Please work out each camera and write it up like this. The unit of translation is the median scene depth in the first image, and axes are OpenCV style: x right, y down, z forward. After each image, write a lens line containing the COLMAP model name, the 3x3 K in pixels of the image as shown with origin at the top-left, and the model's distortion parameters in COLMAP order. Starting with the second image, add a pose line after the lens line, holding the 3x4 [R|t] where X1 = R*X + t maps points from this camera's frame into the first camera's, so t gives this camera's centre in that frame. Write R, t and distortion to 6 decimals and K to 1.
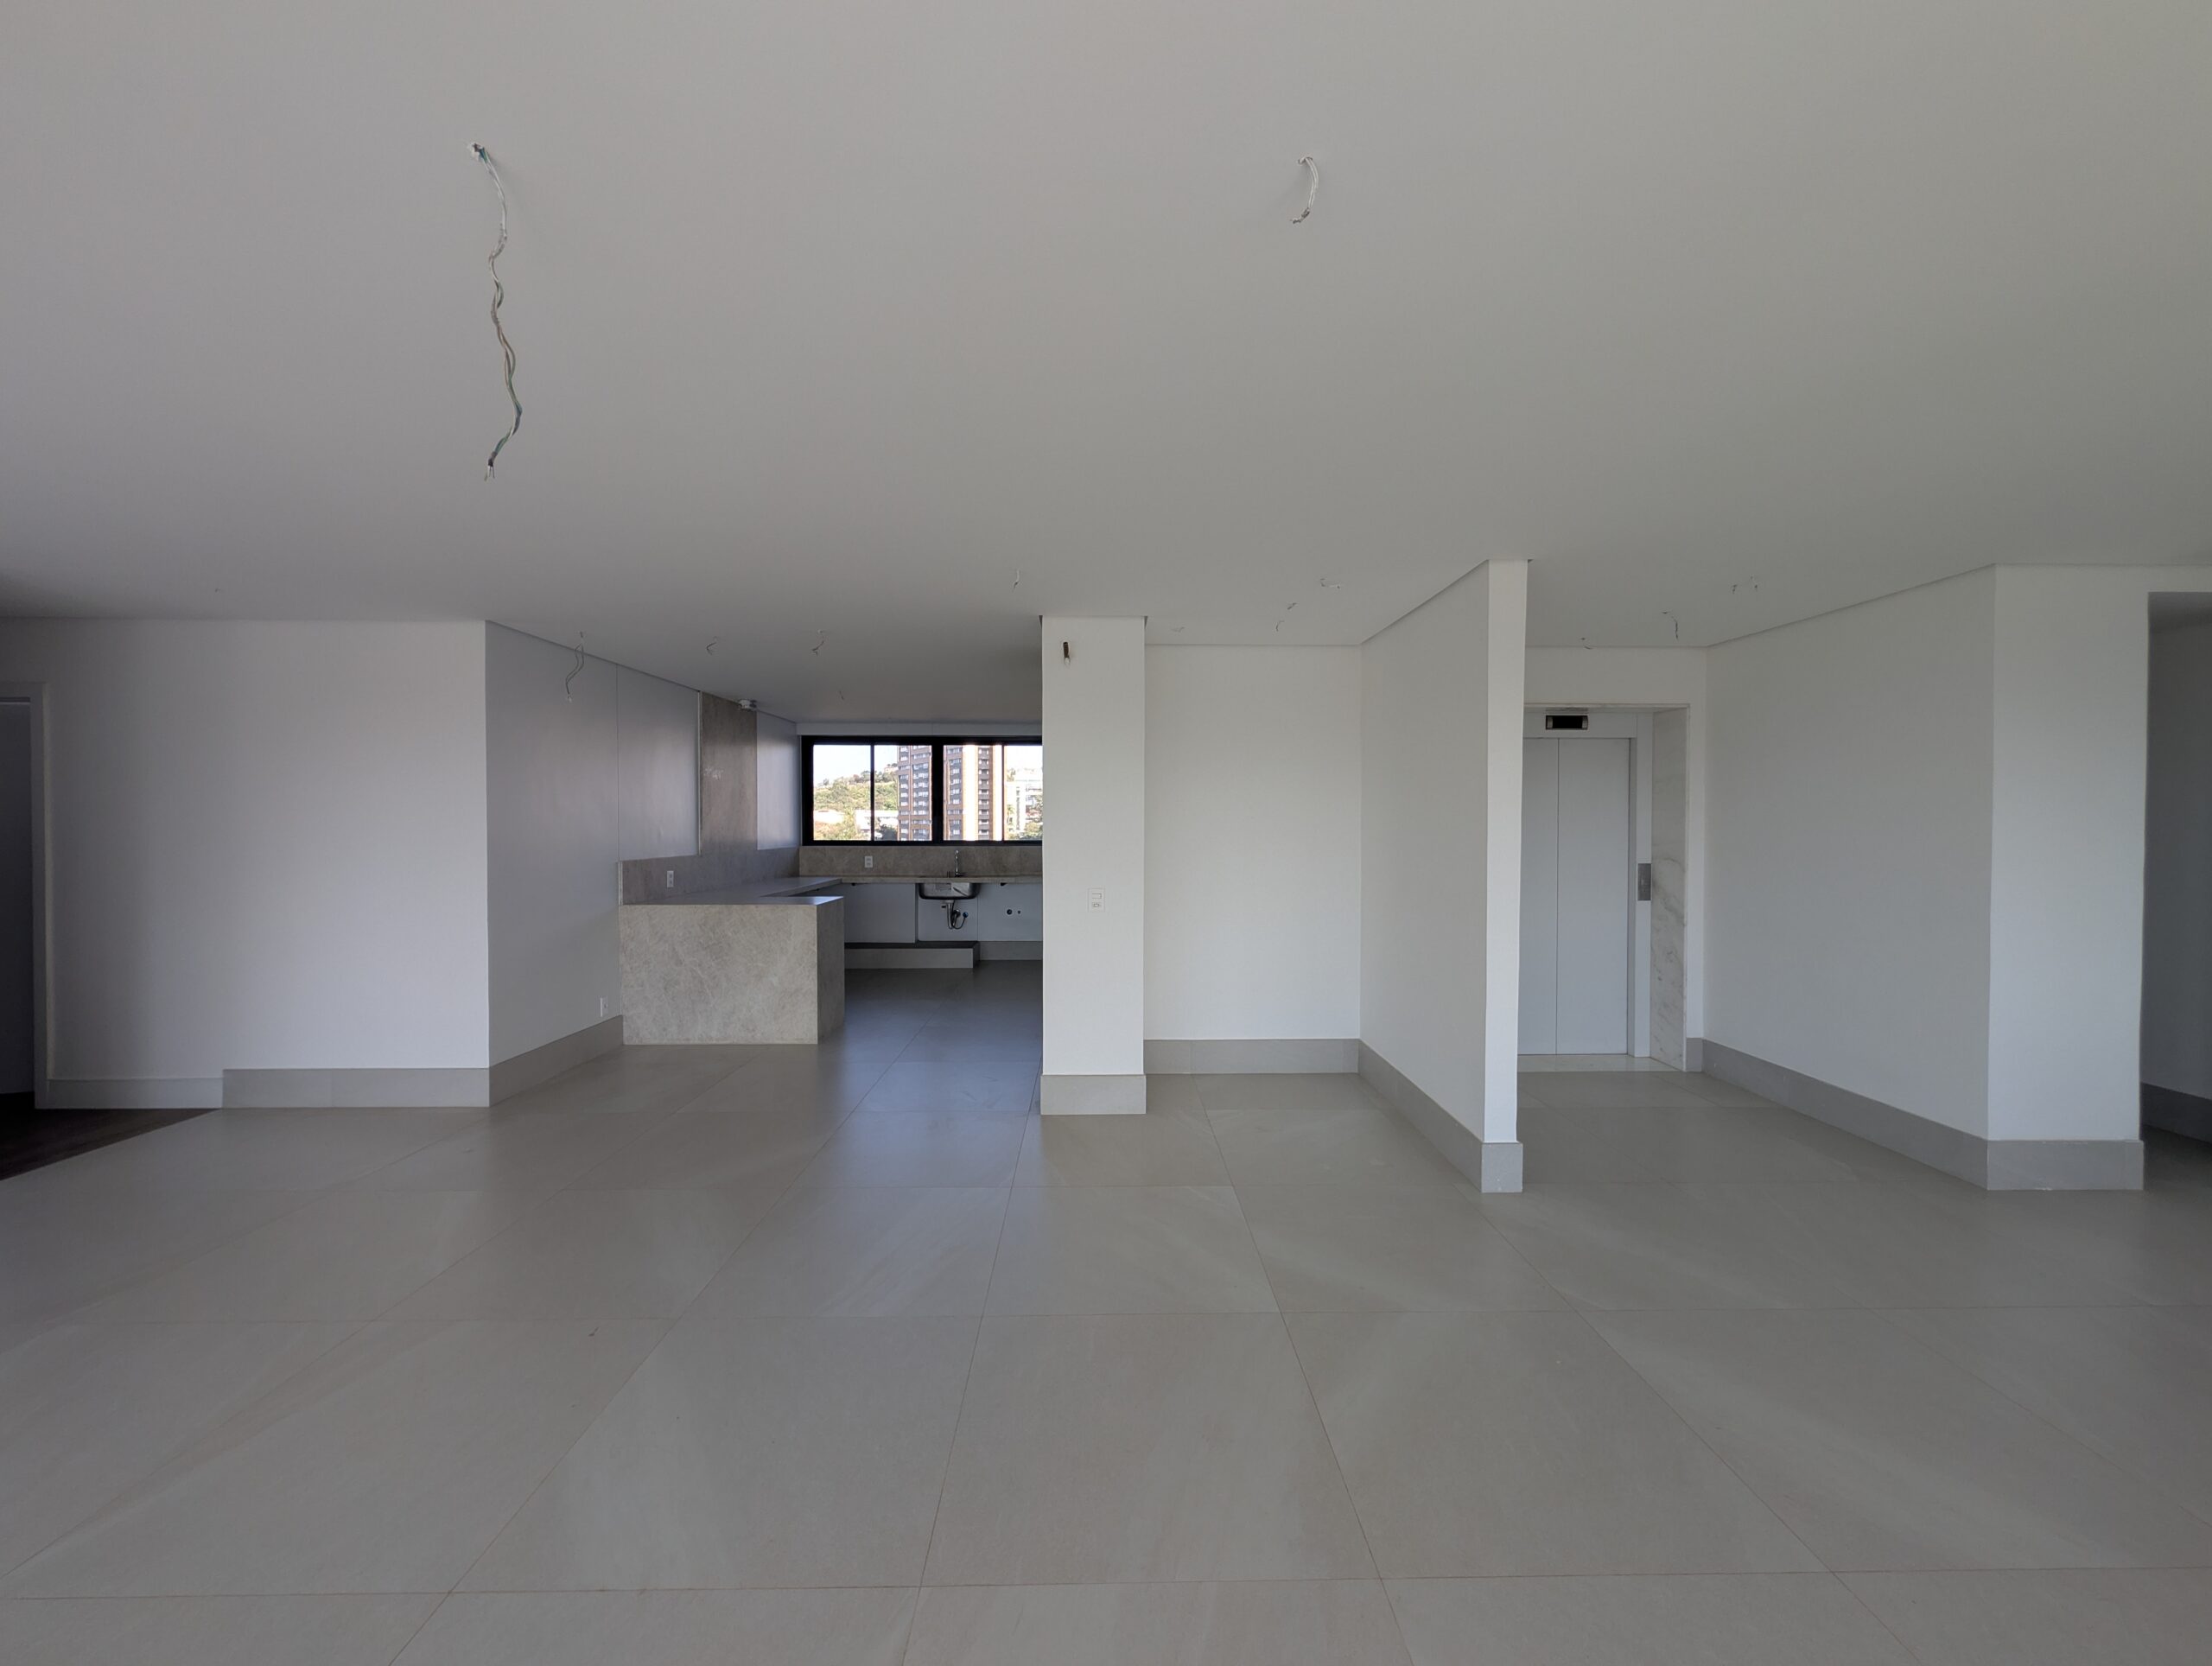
lens RADIAL K [[850.4, 0, 1112.1], [0, 850.4, 835.5], [0, 0, 1]] dist [0.000488, 0.000041]
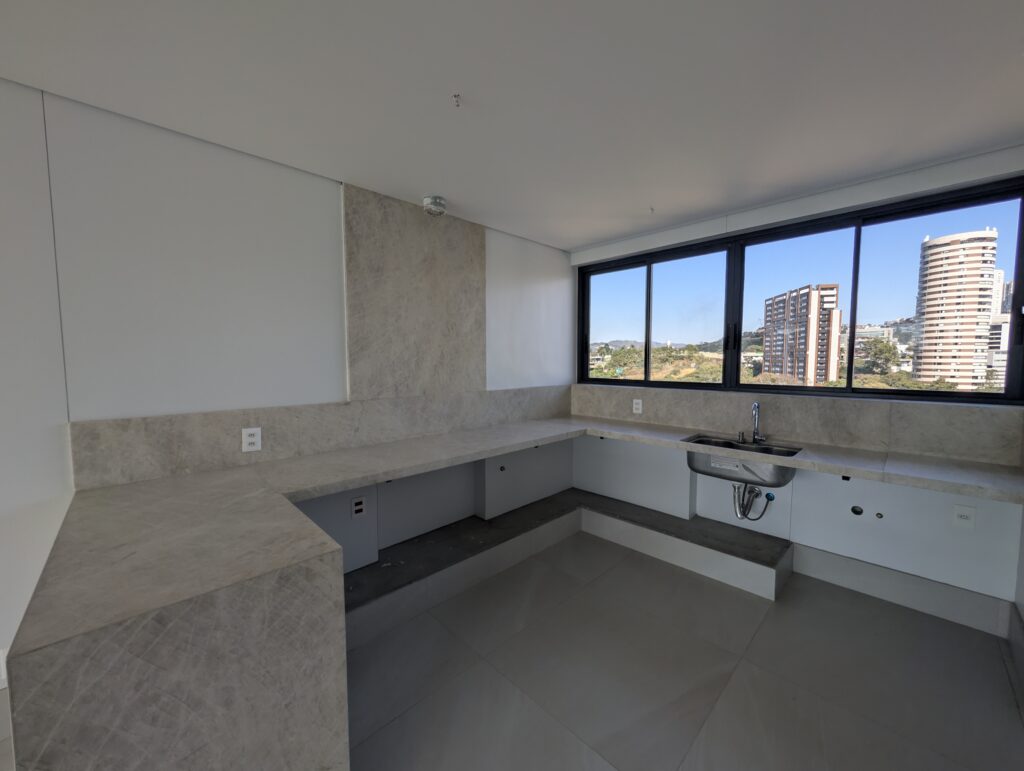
lens RADIAL K [[393.6, 0, 514.8], [0, 393.6, 386.7], [0, 0, 1]] dist [0.000488, 0.000041]
pose [[0.689010, 0.048413, -0.723133, -0.146025], [-0.008816, 0.998252, 0.058432, -0.015642], [0.724698, -0.033885, 0.688233, 1.032175]]
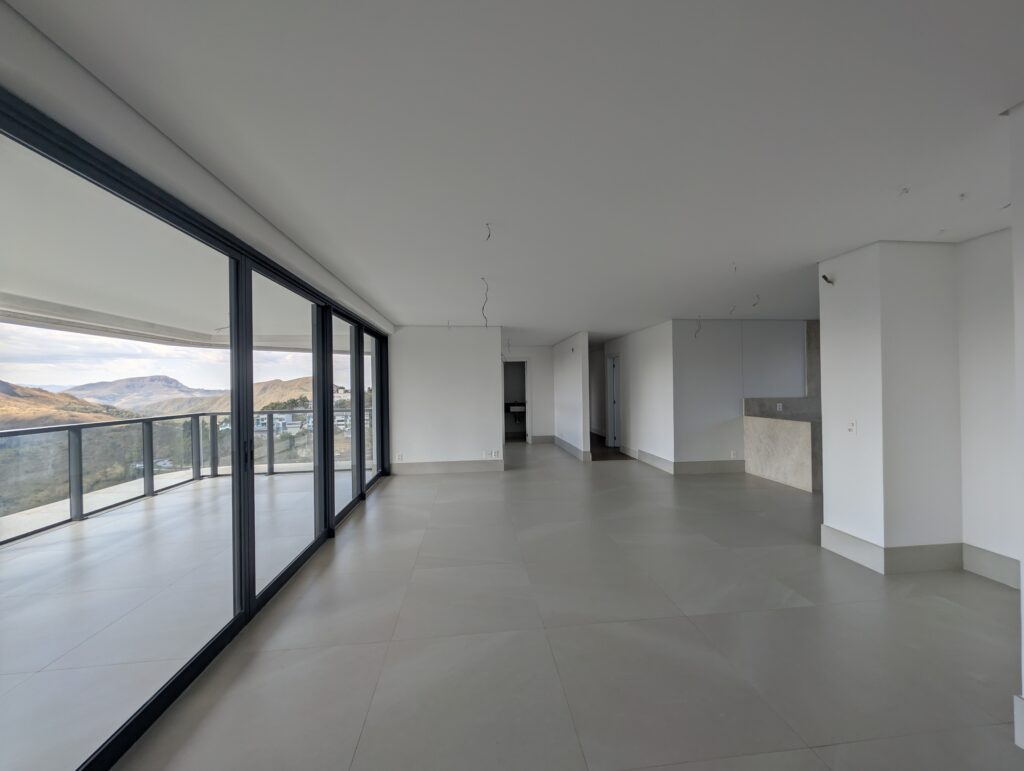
lens RADIAL K [[393.6, 0, 514.8], [0, 393.6, 386.7], [0, 0, 1]] dist [0.000488, 0.000041]
pose [[0.088220, -0.004240, -0.996092, 0.511591], [-0.001293, 0.999990, -0.004371, 0.002346], [0.996100, 0.001673, 0.088214, 0.226727]]
